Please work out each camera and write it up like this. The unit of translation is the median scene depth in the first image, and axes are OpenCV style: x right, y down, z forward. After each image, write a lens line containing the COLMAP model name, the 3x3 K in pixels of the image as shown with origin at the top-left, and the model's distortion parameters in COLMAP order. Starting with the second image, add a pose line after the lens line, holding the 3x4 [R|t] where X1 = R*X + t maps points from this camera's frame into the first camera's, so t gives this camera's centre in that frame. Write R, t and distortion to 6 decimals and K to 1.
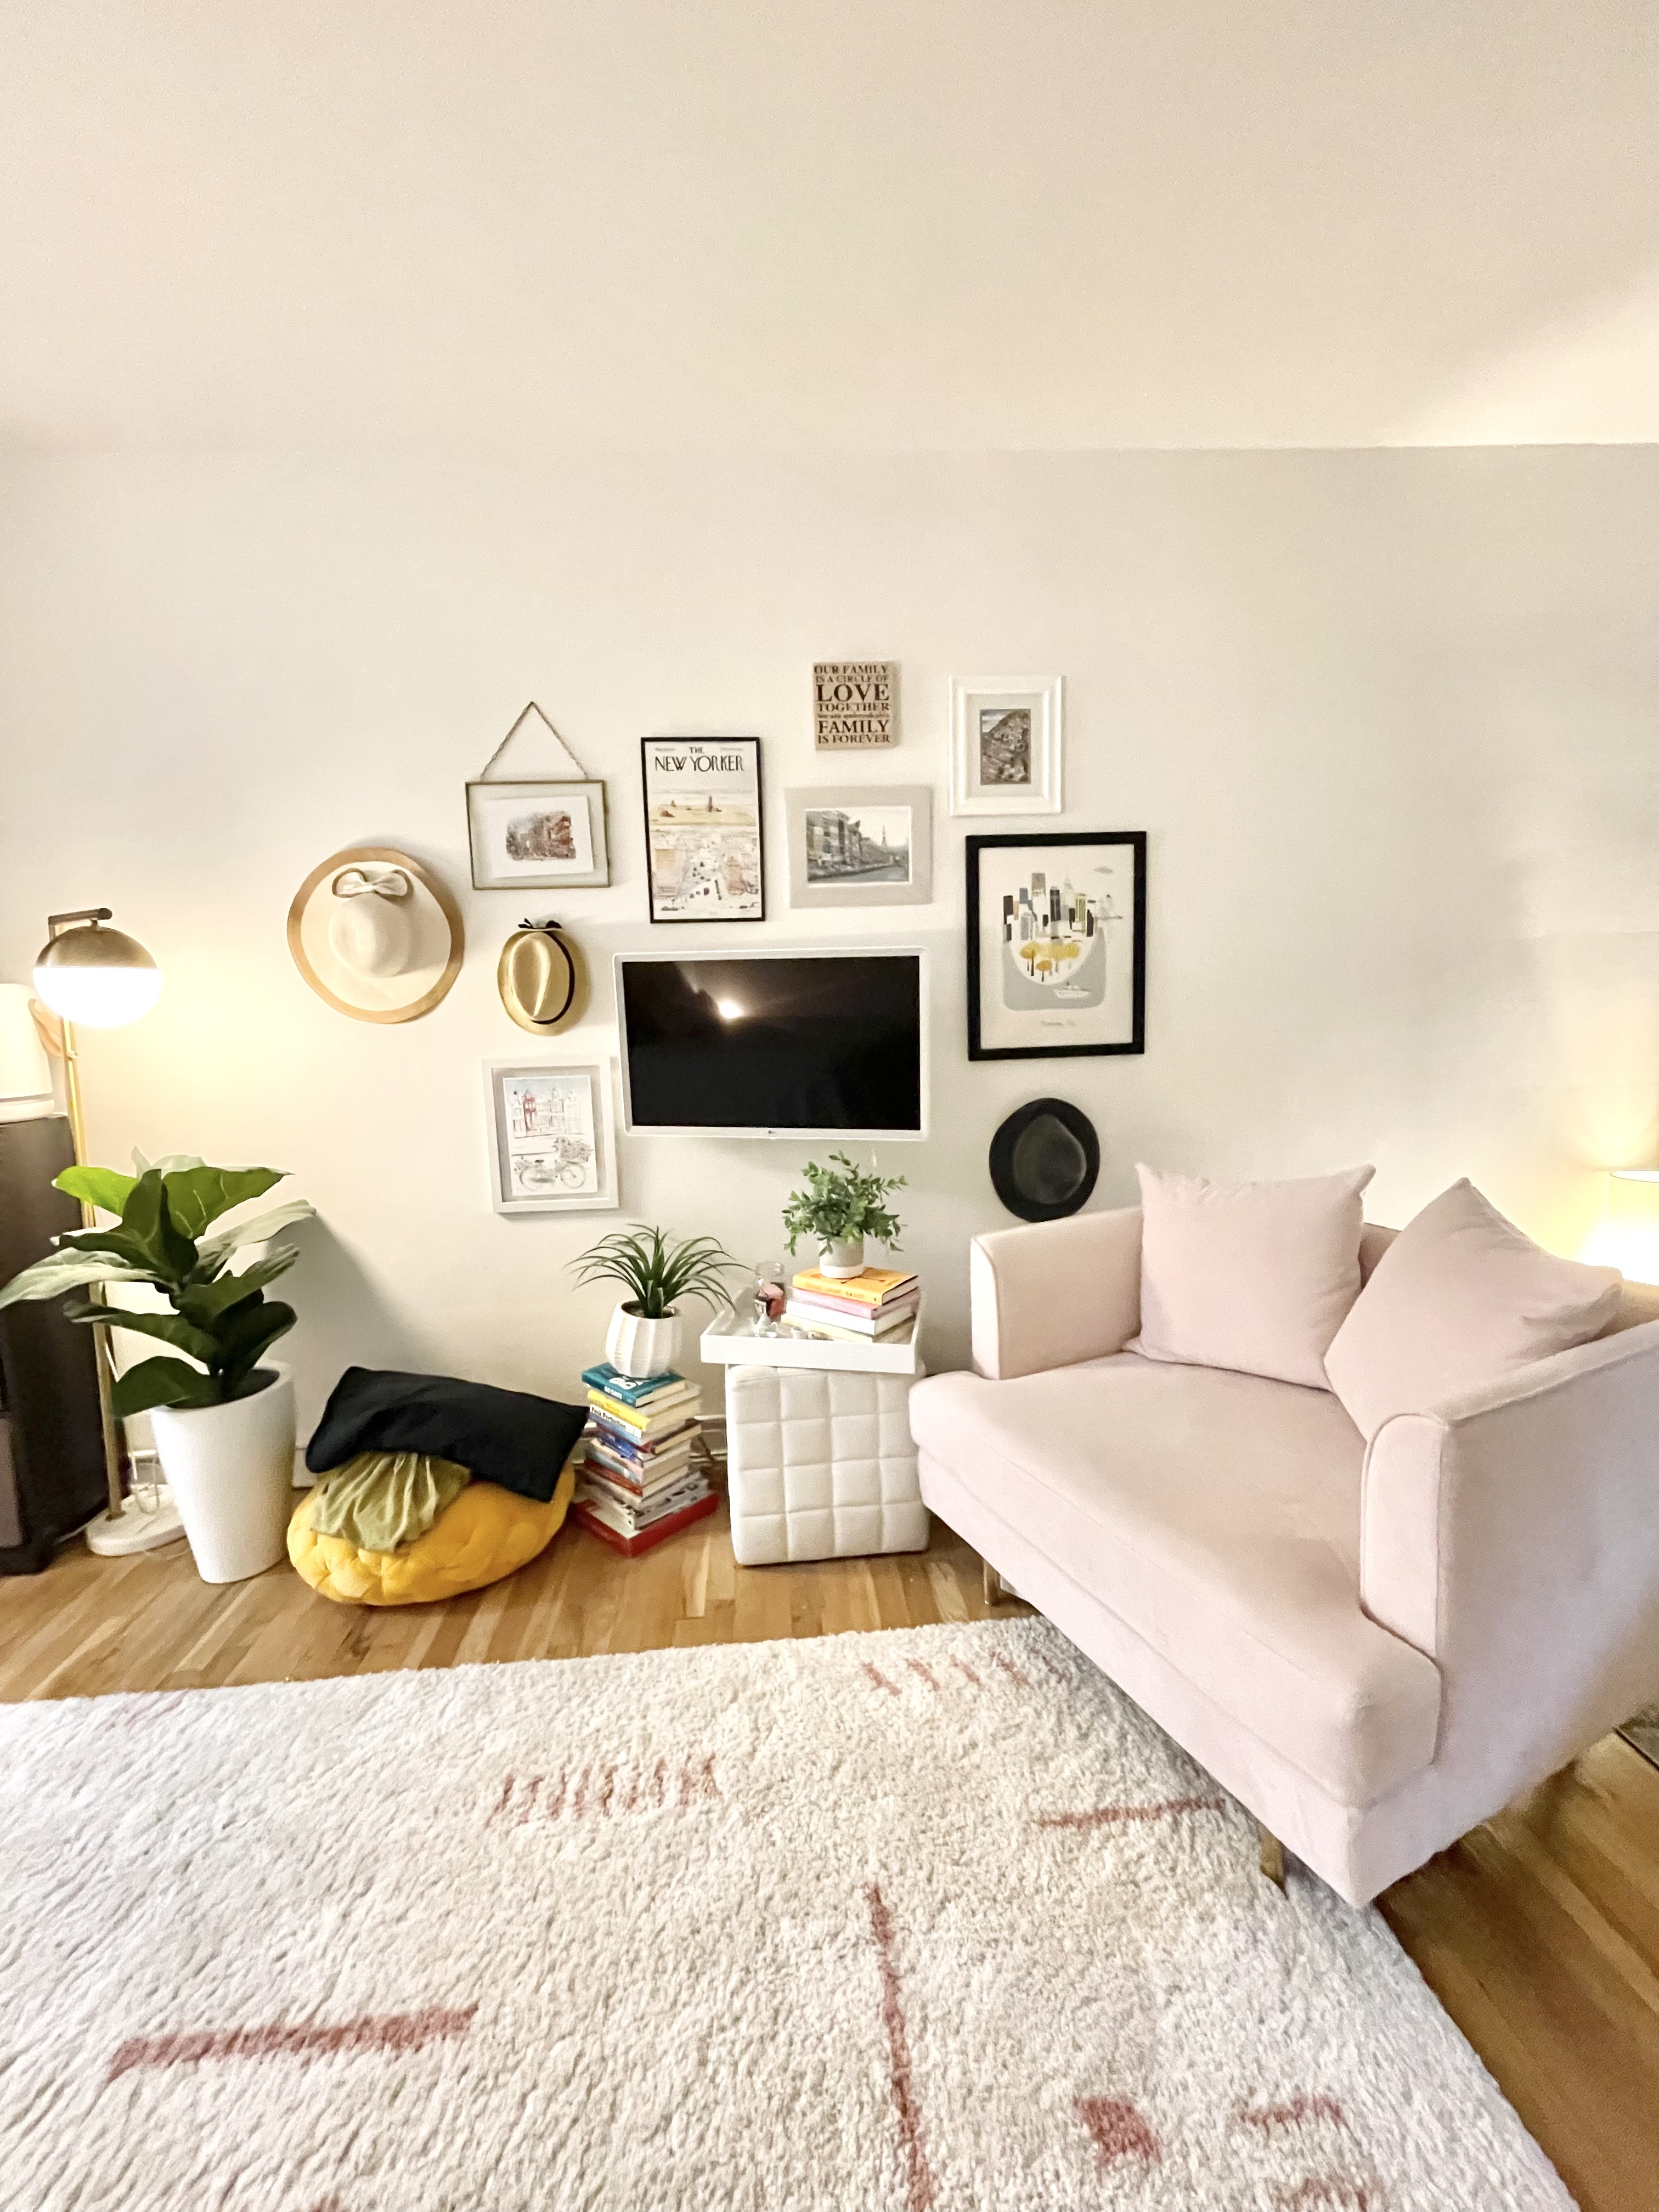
lens RADIAL K [[886.2, 0, 825.1], [0, 886.2, 1099.7], [0, 0, 1]] dist [-0.001848, -0.000382]
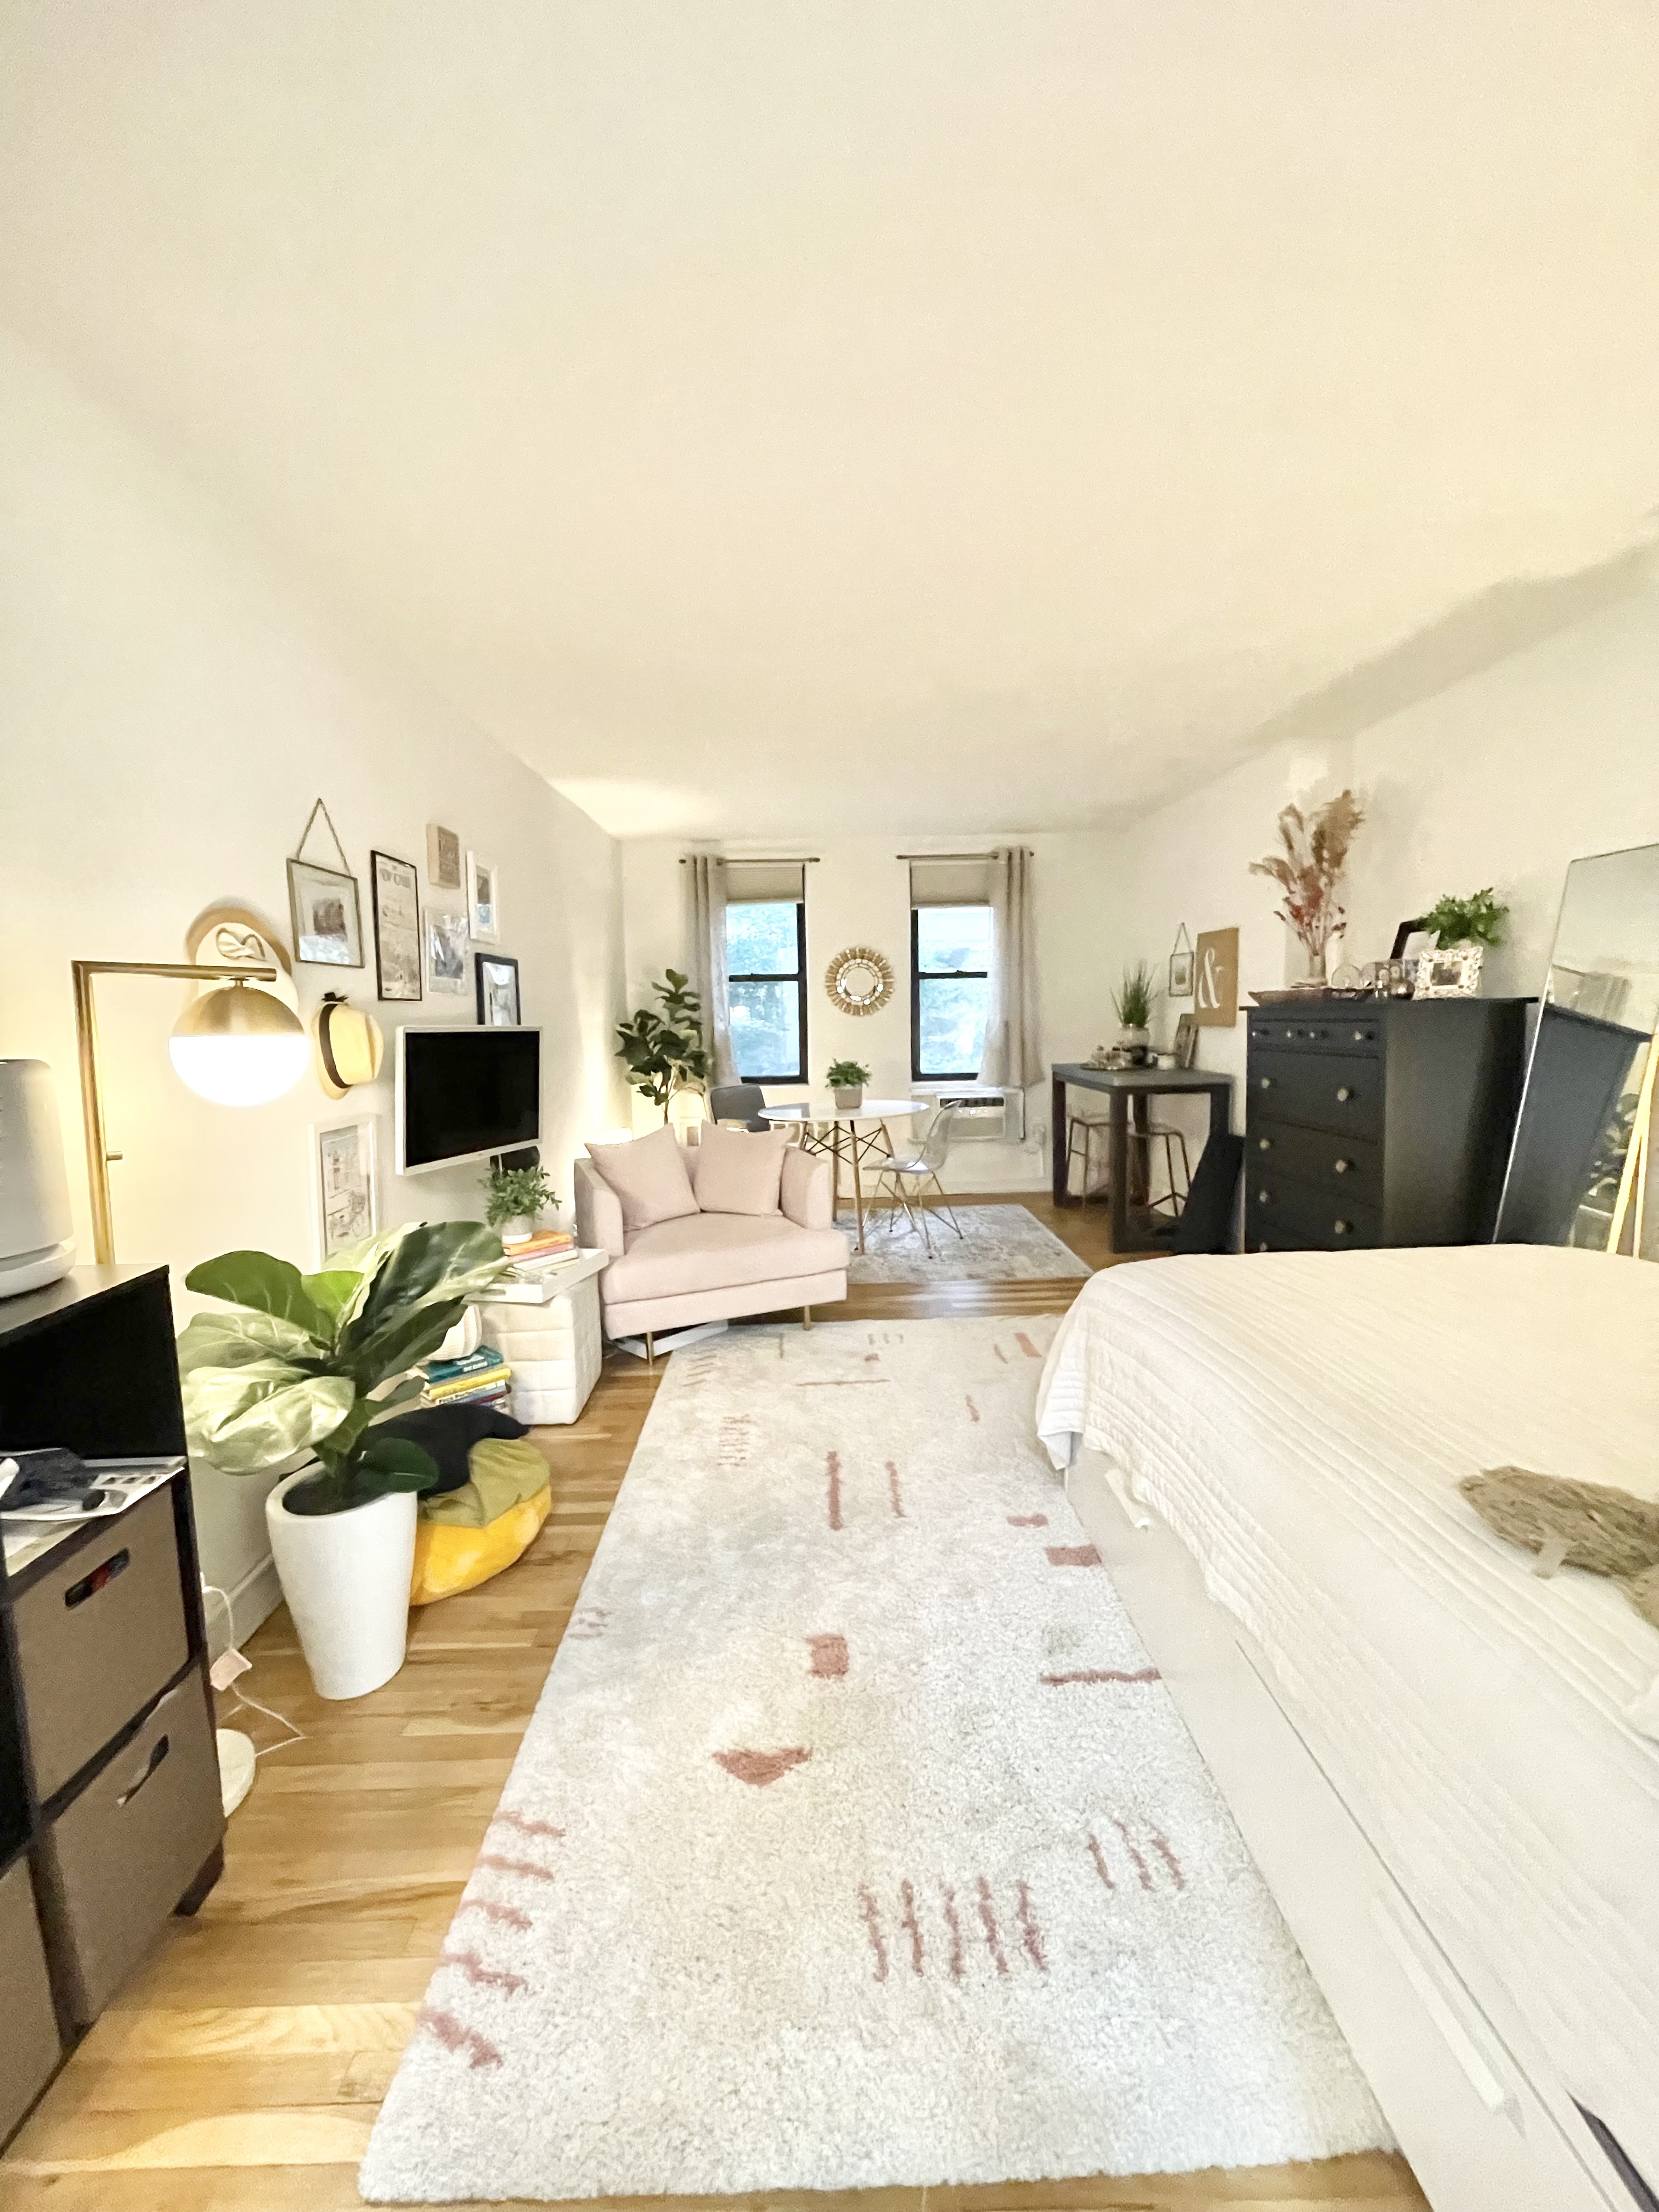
lens RADIAL K [[886.2, 0, 826.3], [0, 886.2, 1095.1], [0, 0, 1]] dist [-0.001848, -0.000382]
pose [[0.052980, -0.062008, 0.996669, -1.437432], [0.137605, 0.989002, 0.054216, -0.056735], [-0.989069, 0.134274, 0.060930, 0.361226]]
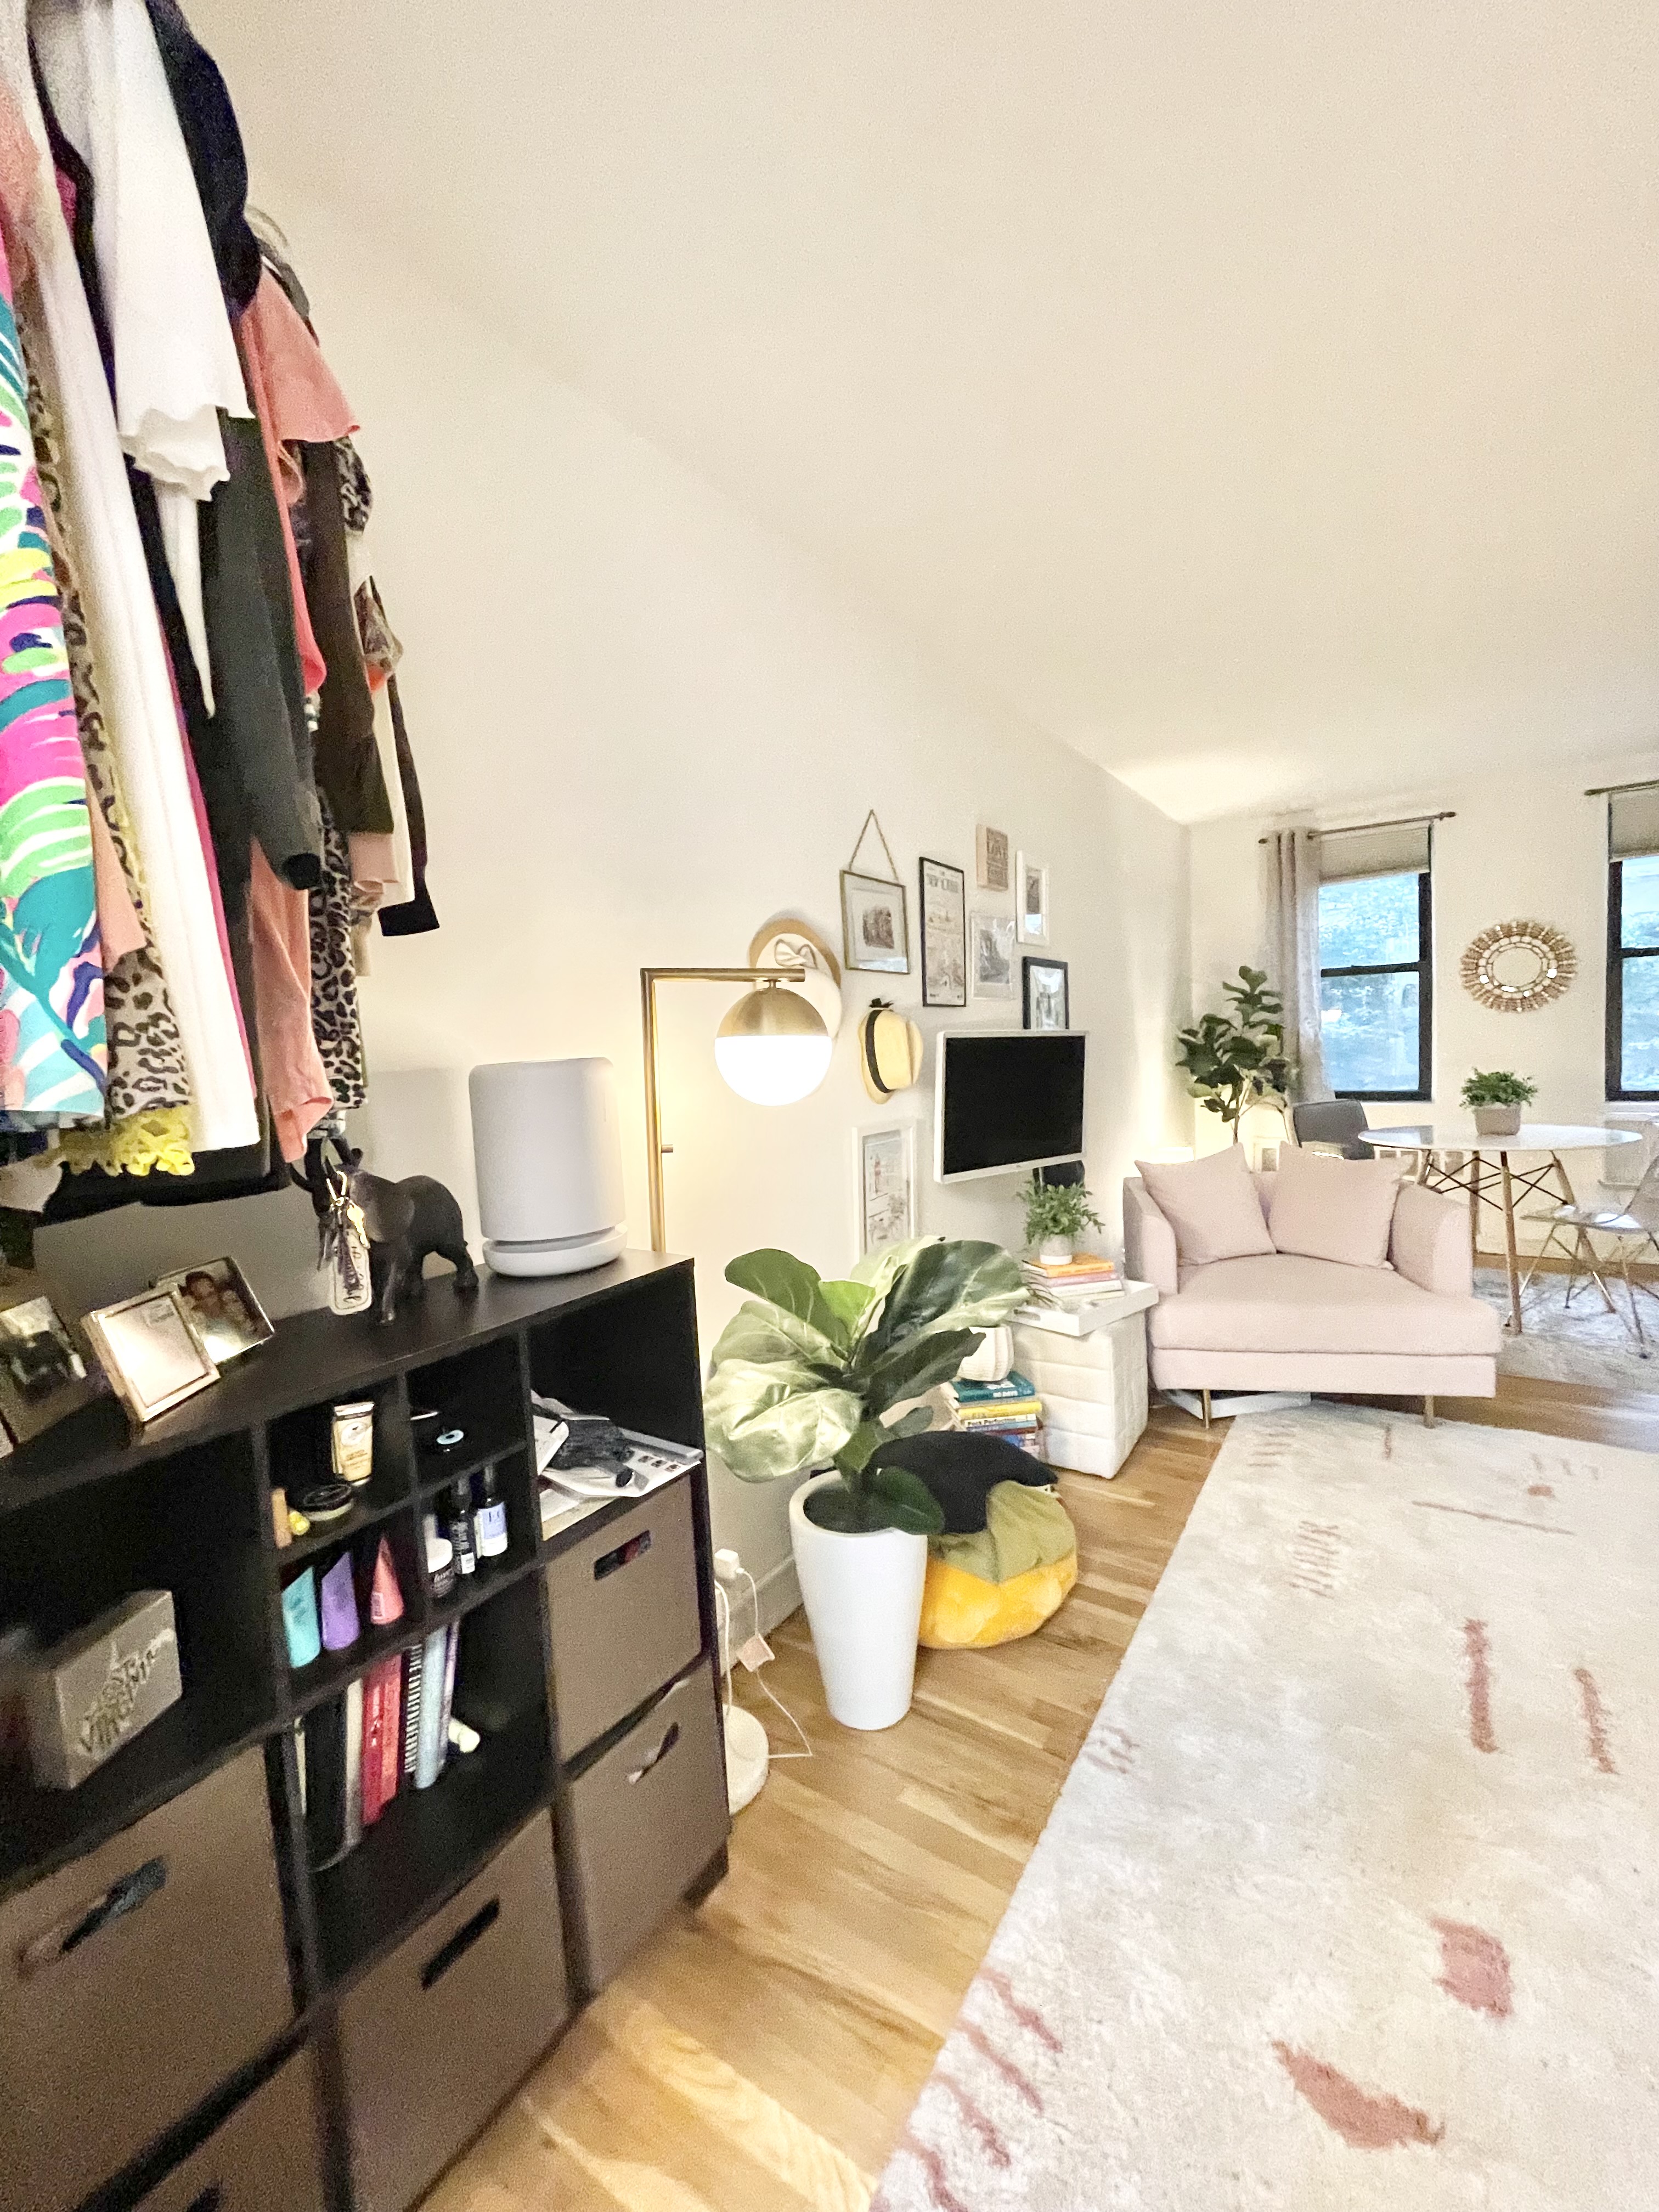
lens RADIAL K [[886.2, 0, 831.7], [0, 886.2, 1094.9], [0, 0, 1]] dist [-0.001848, -0.000382]
pose [[0.616037, -0.039751, 0.786714, -1.282850], [0.118573, 0.992026, -0.042724, -0.045944], [-0.778742, 0.119603, 0.615838, 0.390582]]
